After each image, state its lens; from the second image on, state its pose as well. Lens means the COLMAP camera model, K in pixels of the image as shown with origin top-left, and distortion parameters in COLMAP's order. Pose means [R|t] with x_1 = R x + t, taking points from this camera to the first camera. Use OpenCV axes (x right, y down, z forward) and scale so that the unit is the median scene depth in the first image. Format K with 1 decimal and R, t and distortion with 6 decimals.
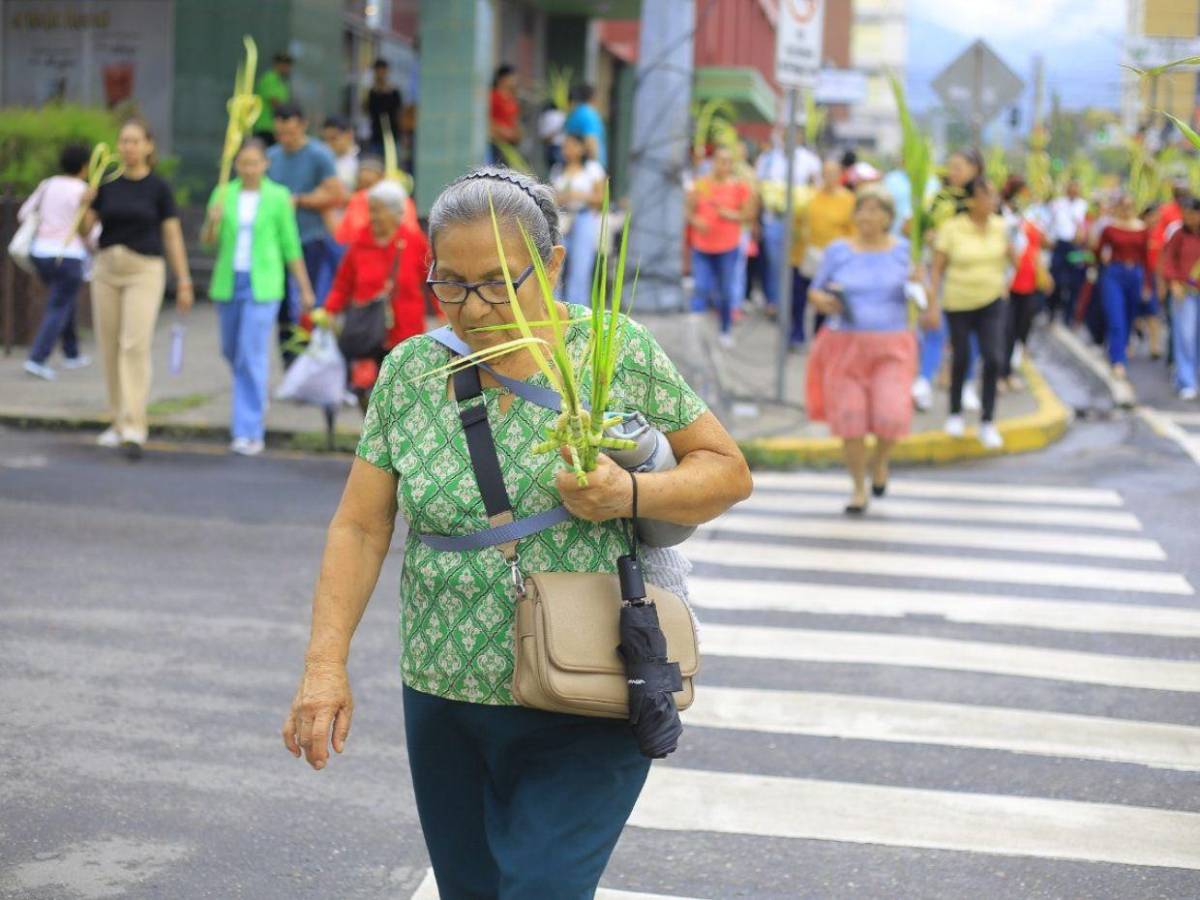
lens RADIAL K [[1956.6, 0, 600.6], [0, 1956.6, 449.4], [0, 0, 1]] dist [-0.115972, 0.000000]
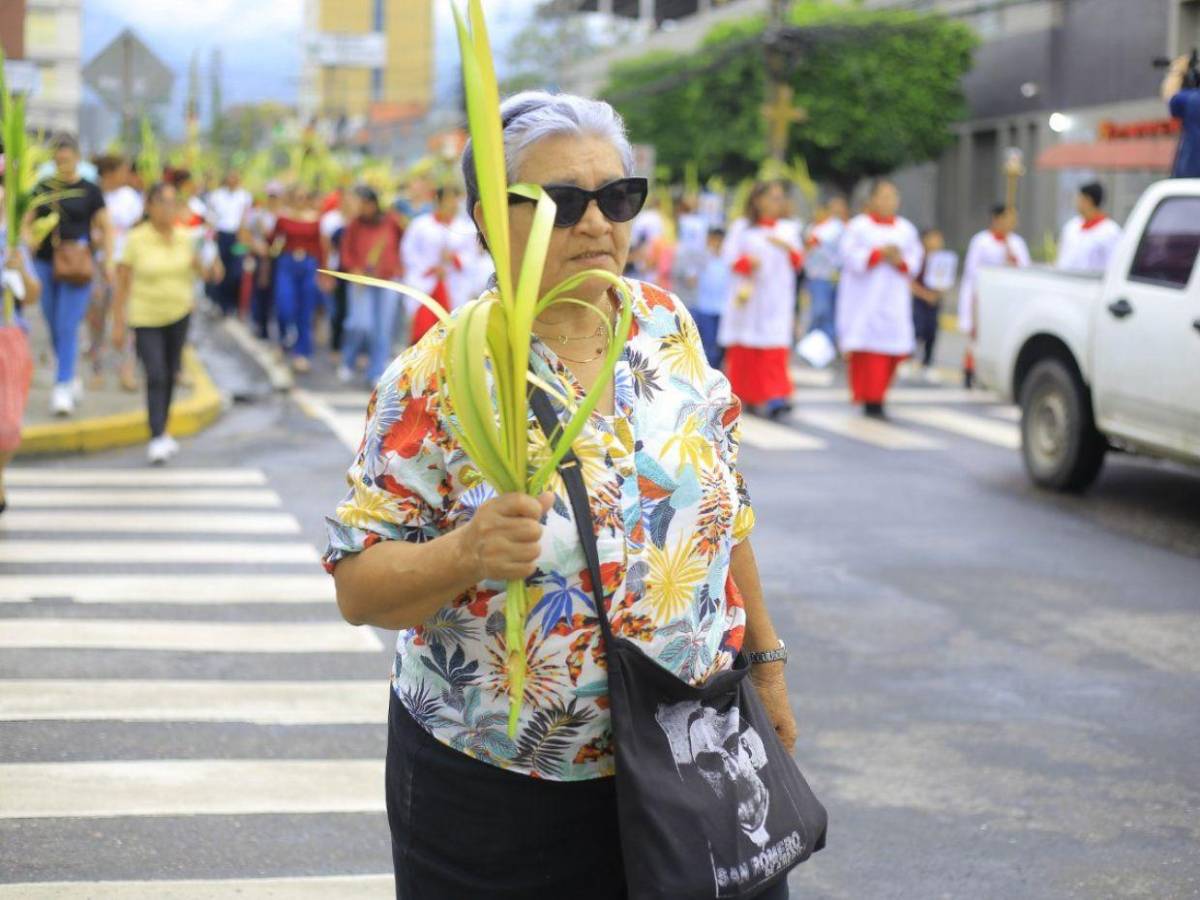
lens RADIAL K [[1956.6, 0, 599.8], [0, 1956.6, 457.5], [0, 0, 1]] dist [-0.115972, 0.000000]
pose [[0.916737, -0.047199, 0.396694, 0.042252], [0.044264, 0.998883, 0.016556, 0.011014], [-0.397032, 0.002382, 0.917802, -0.039763]]
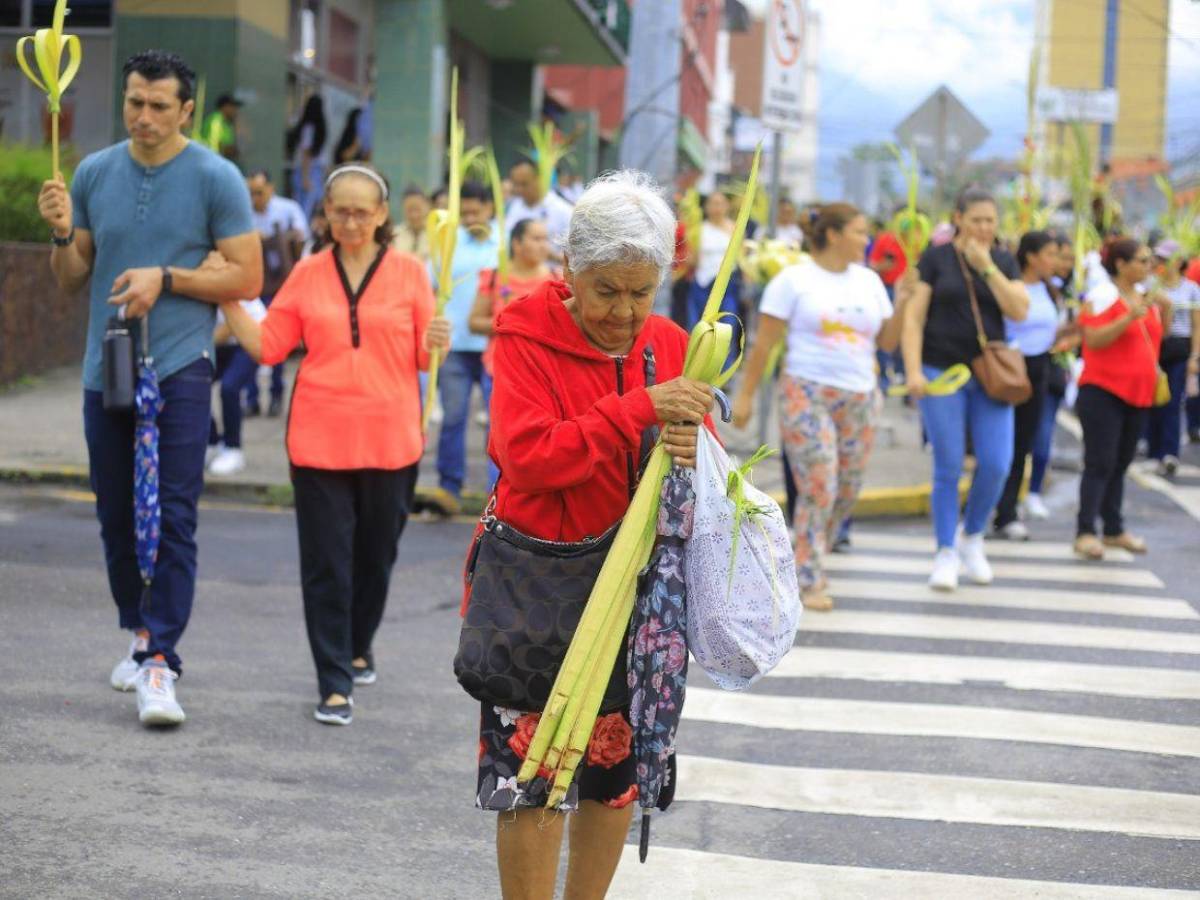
lens RADIAL K [[1956.6, 0, 604.2], [0, 1956.6, 444.3], [0, 0, 1]] dist [-0.115972, 0.000000]
pose [[0.998861, 0.001290, 0.047705, -0.083431], [-0.000022, 0.999647, -0.026586, -0.007925], [-0.047723, 0.026555, 0.998508, 0.076024]]
